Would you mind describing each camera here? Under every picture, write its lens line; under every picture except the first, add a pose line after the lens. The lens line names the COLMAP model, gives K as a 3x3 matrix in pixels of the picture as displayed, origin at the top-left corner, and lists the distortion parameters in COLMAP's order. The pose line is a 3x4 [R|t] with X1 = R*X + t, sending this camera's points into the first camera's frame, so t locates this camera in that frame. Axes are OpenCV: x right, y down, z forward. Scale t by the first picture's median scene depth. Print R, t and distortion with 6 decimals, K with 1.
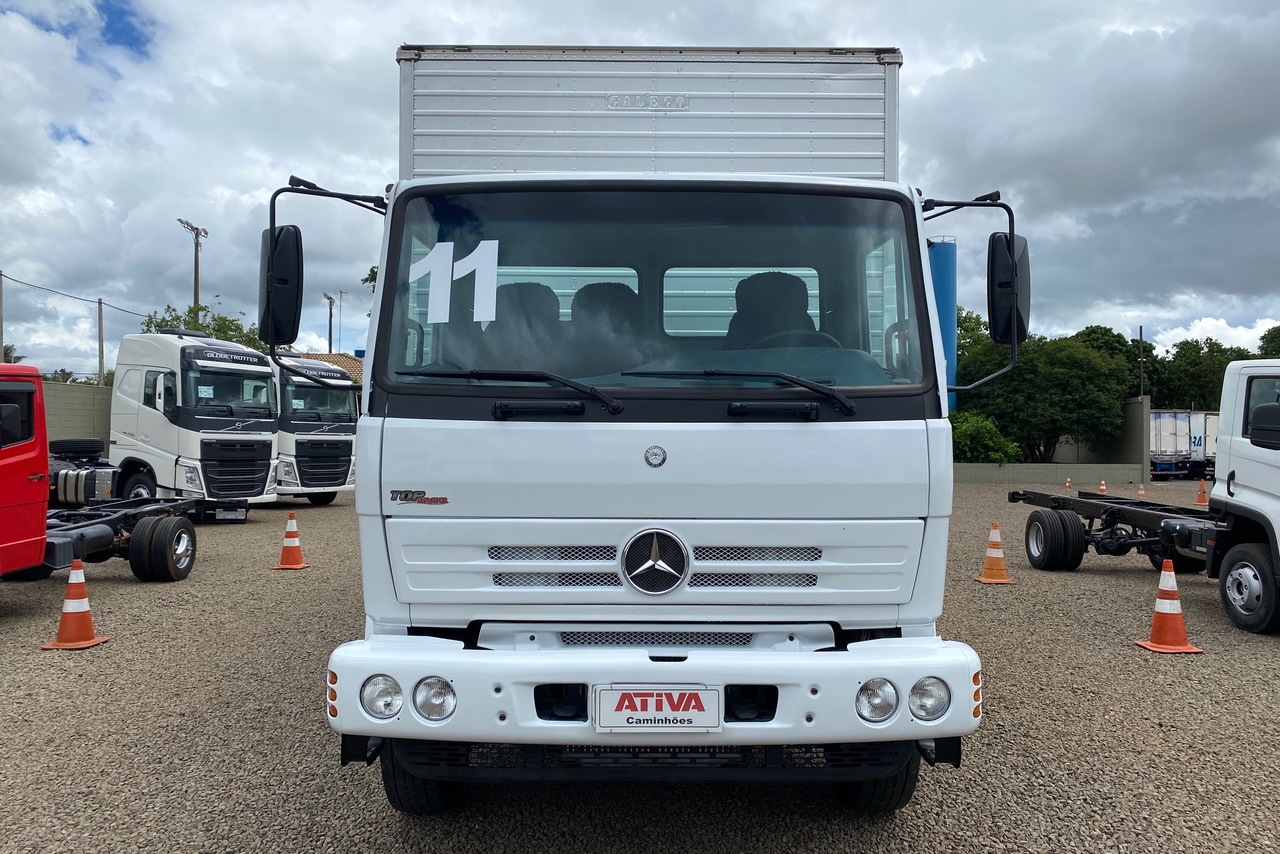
lens RADIAL K [[978.6, 0, 642.4], [0, 978.6, 419.3], [0, 0, 1]] dist [0.060372, -0.094997]
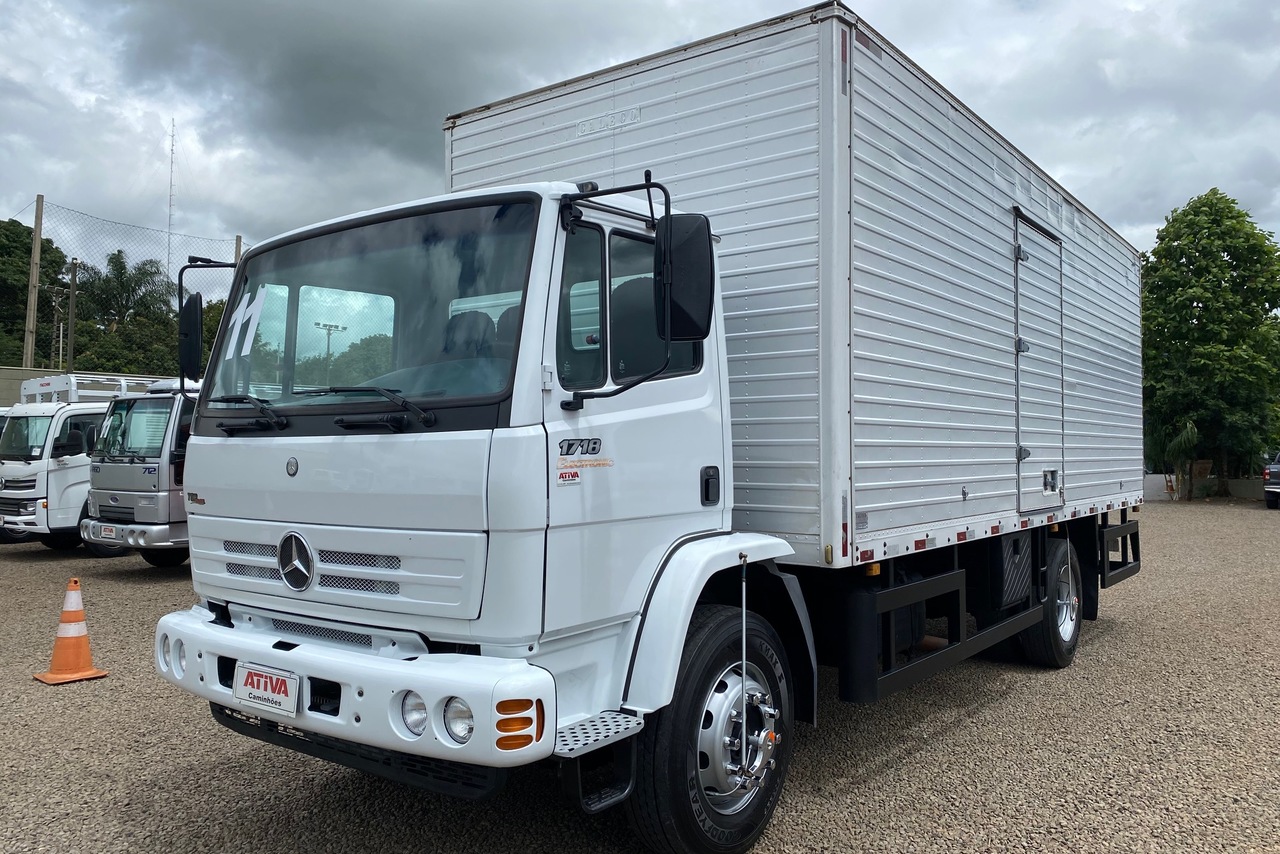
lens RADIAL K [[978.6, 0, 642.0], [0, 978.6, 423.9], [0, 0, 1]] dist [0.060372, -0.094997]
pose [[0.795541, -0.022137, -0.605495, 1.008430], [0.014258, 0.999740, -0.017818, 0.013684], [0.605731, 0.005542, 0.795650, 0.335971]]
